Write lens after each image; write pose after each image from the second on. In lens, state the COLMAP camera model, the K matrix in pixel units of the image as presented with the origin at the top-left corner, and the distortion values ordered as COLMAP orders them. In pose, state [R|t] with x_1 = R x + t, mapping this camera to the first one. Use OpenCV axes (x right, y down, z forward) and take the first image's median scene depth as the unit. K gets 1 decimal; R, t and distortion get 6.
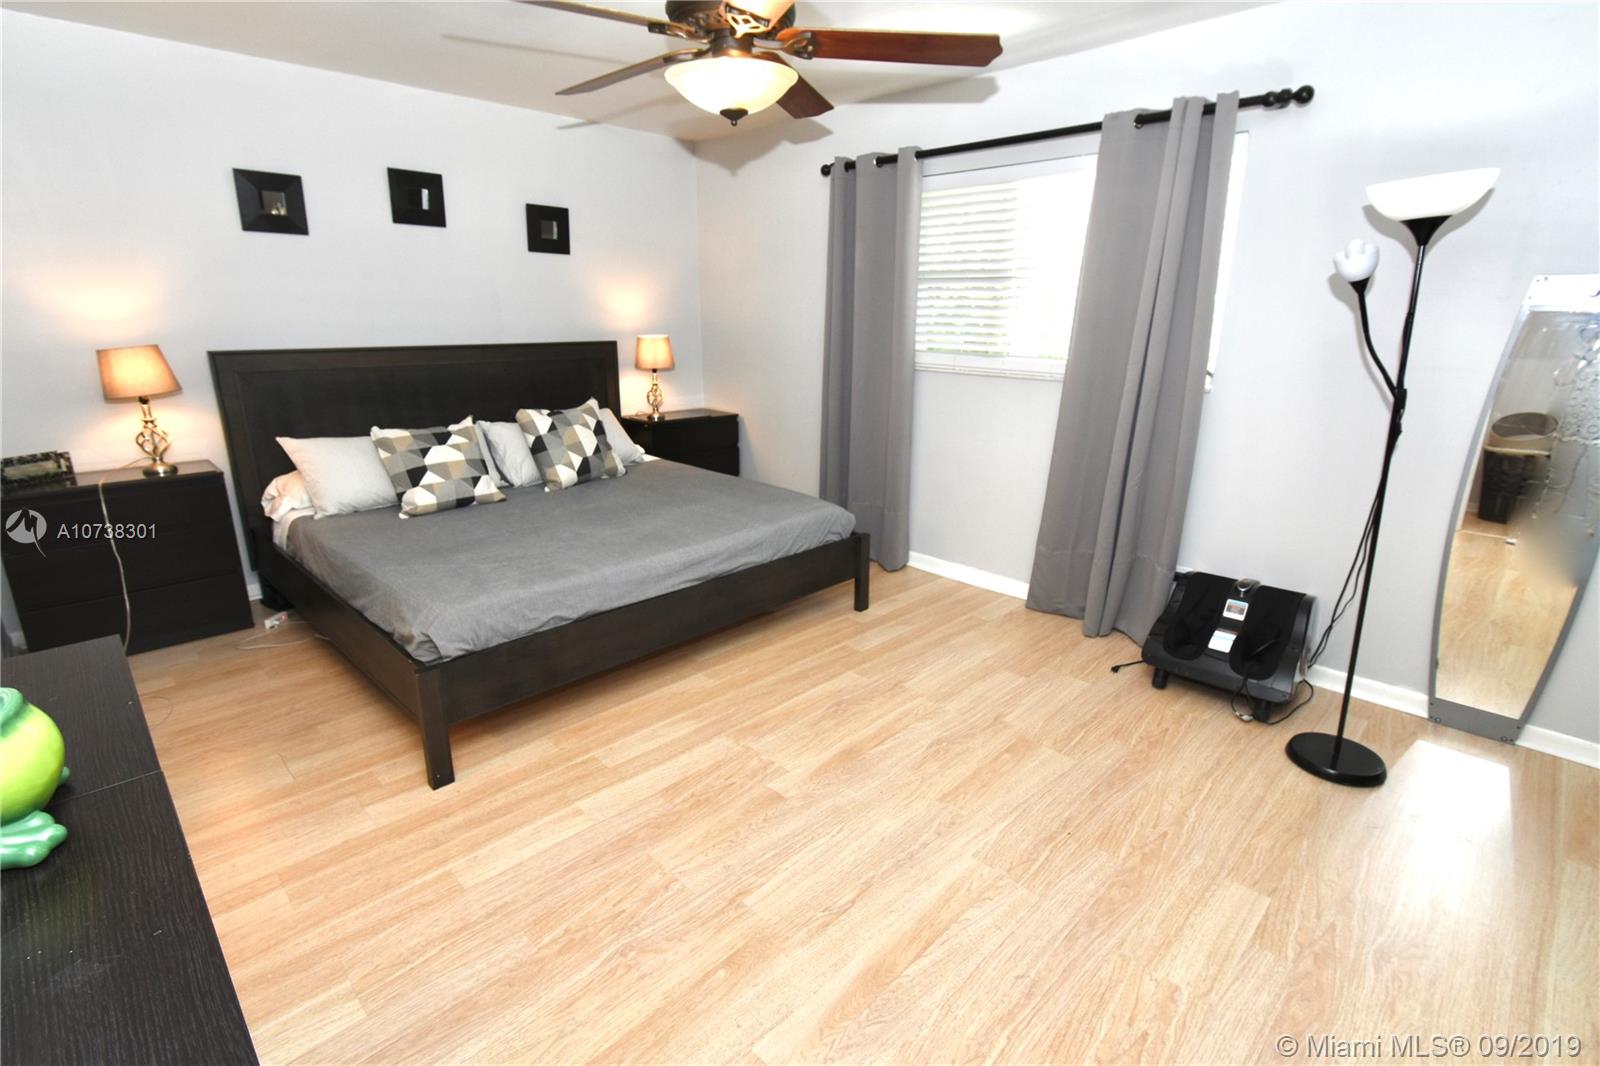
lens RADIAL K [[752.3, 0, 806.8], [0, 752.3, 527.7], [0, 0, 1]] dist [0.002829, -0.000788]
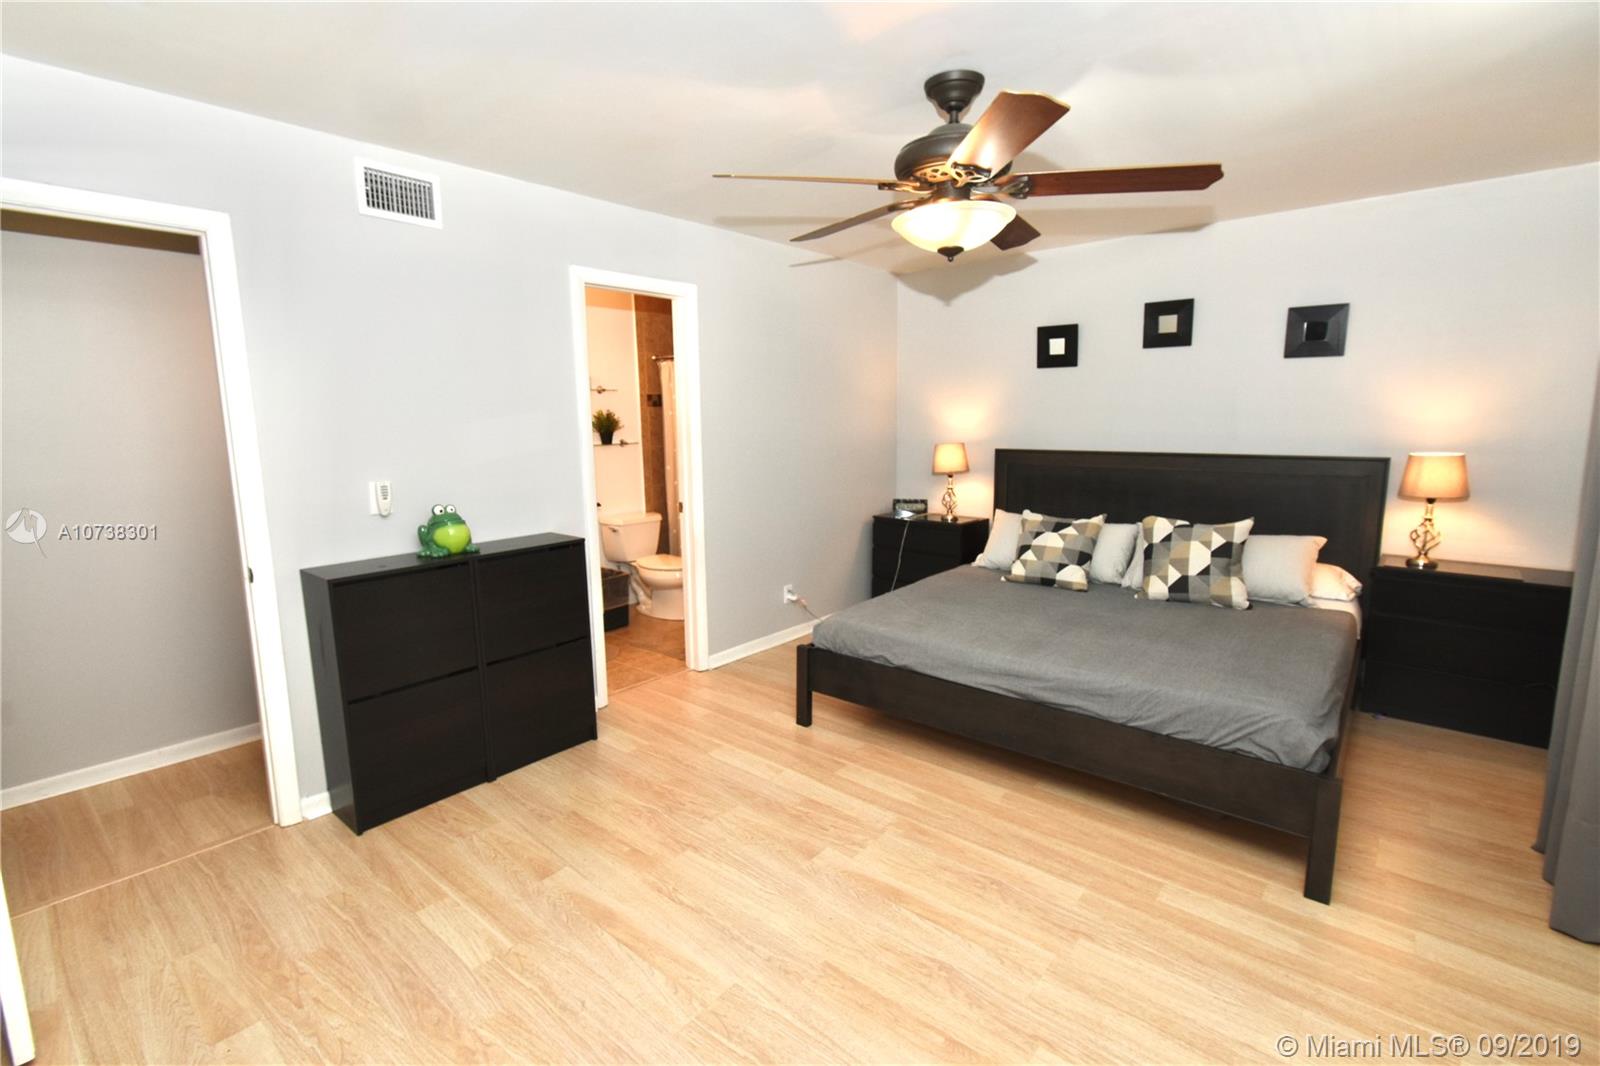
lens RADIAL K [[725.6, 0, 803.0], [0, 725.6, 526.9], [0, 0, 1]] dist [0.002941, 0.000253]
pose [[0.086249, 0.144488, -0.985741, 0.807223], [-0.268315, 0.956238, 0.116687, -0.191882], [0.959462, 0.254425, 0.121243, 0.629709]]
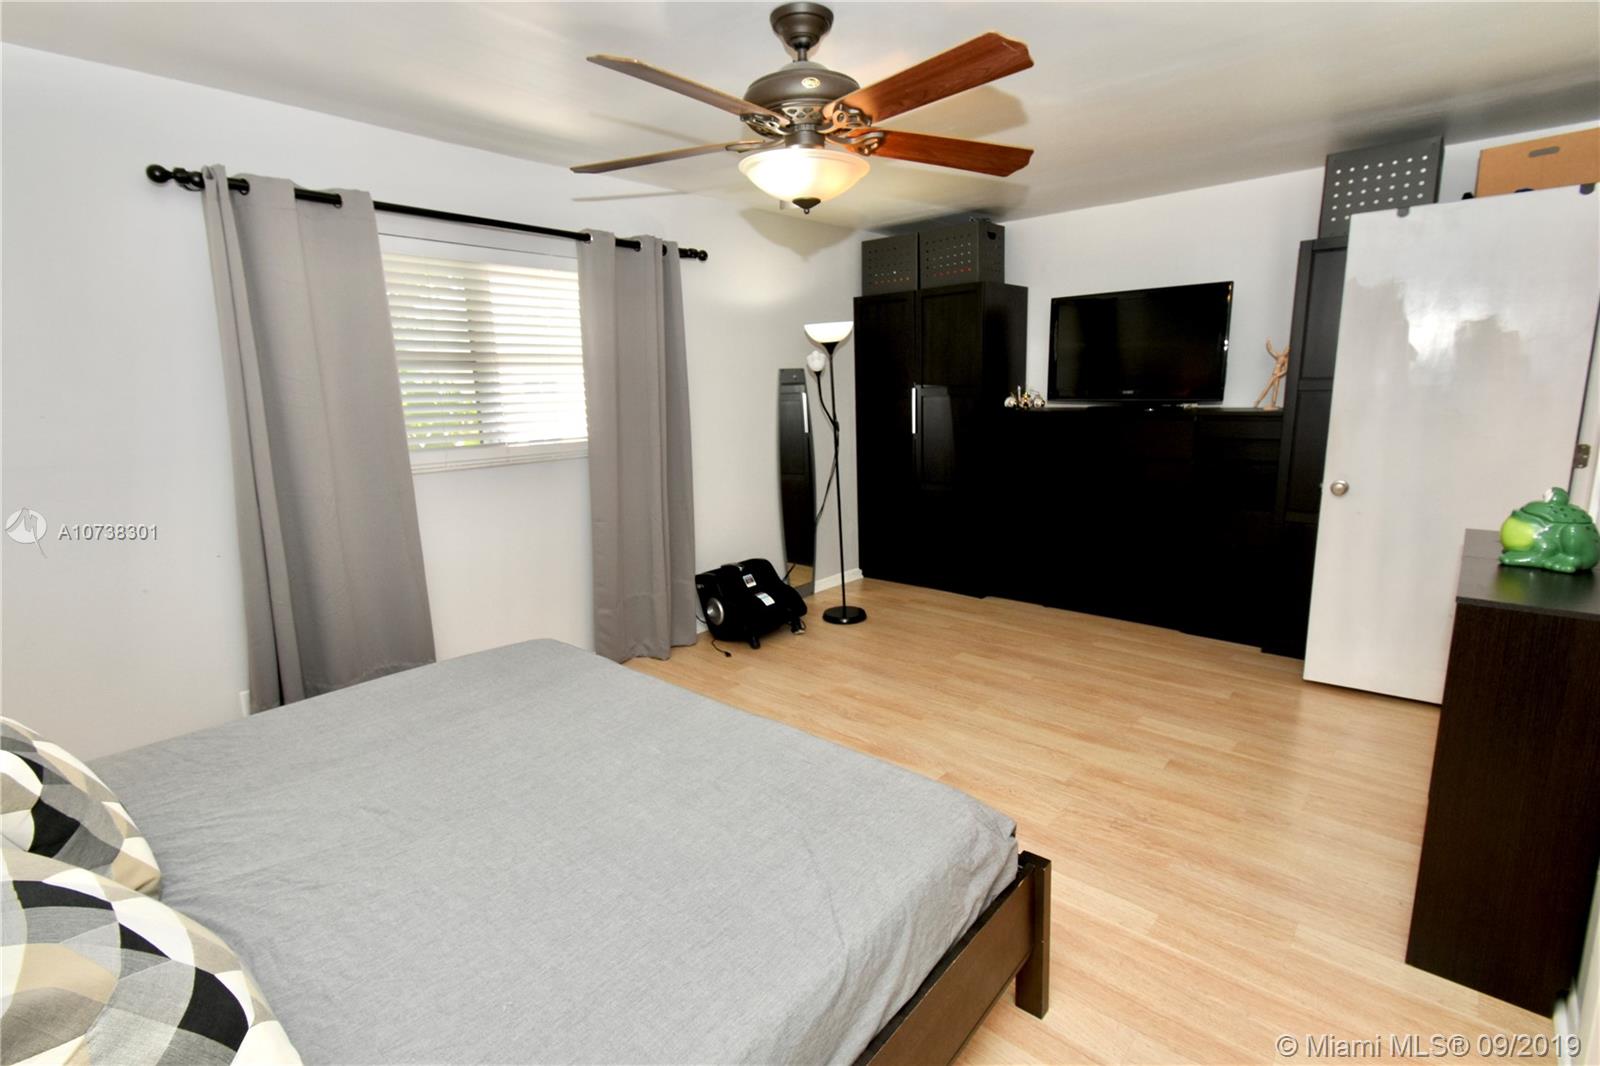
lens RADIAL K [[759.4, 0, 802.1], [0, 759.4, 525.5], [0, 0, 1]] dist [0.008725, -0.000419]
pose [[-0.061466, -0.189736, 0.979909, -0.986054], [0.303341, 0.931776, 0.199444, -0.288656], [-0.950897, 0.309506, 0.000282, 0.937843]]
